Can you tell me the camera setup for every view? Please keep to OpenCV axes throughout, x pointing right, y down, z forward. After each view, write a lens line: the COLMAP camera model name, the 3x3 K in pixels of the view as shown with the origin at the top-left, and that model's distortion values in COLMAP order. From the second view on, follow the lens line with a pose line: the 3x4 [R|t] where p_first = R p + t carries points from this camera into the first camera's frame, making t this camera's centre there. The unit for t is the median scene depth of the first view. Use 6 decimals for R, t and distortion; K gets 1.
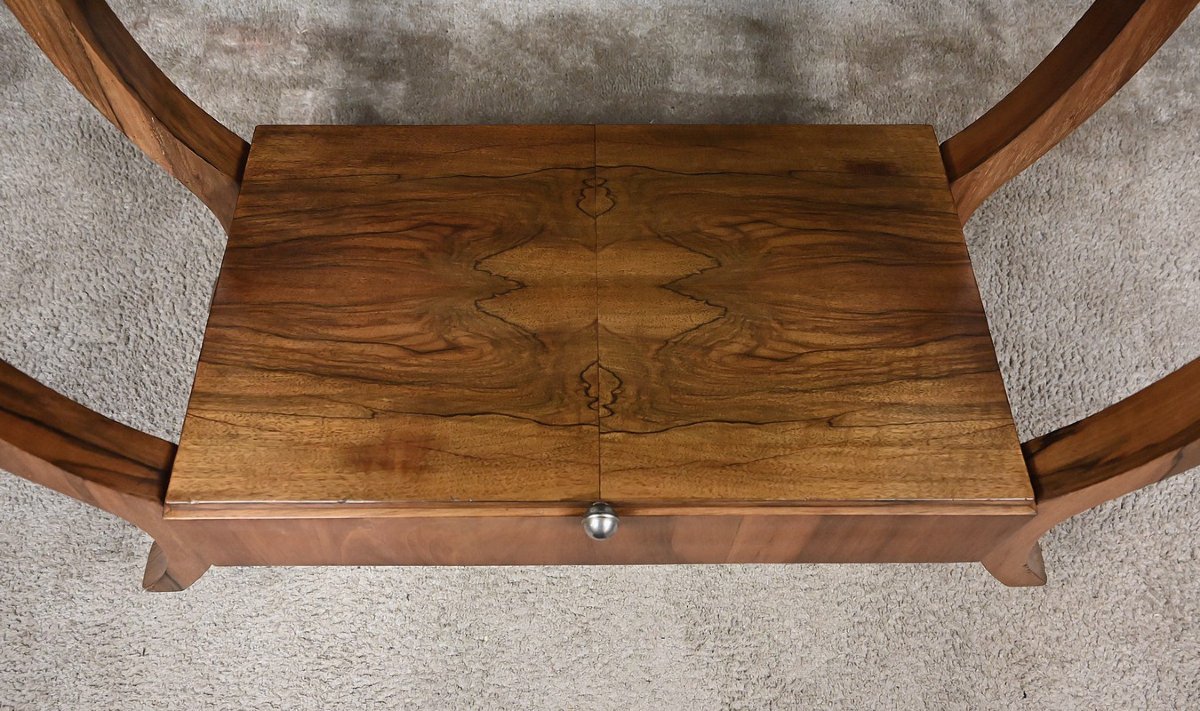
lens RADIAL K [[839.1, 0, 590.4], [0, 839.1, 367.9], [0, 0, 1]] dist [-0.001968, 0.000754]
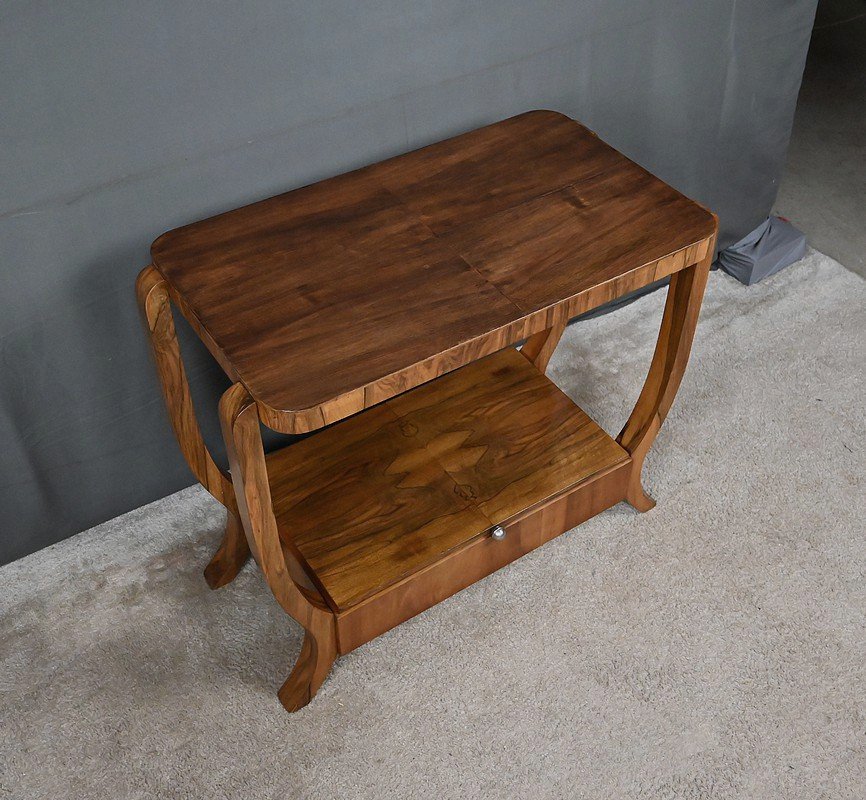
lens RADIAL K [[1062.5, 0, 429.2], [0, 1062.5, 394.0], [0, 0, 1]] dist [0.001177, 0.000000]
pose [[0.836732, -0.381727, 0.392638, -1.107670], [0.478124, 0.858811, -0.183962, 0.280585], [-0.266978, 0.341656, 0.901107, -1.707265]]
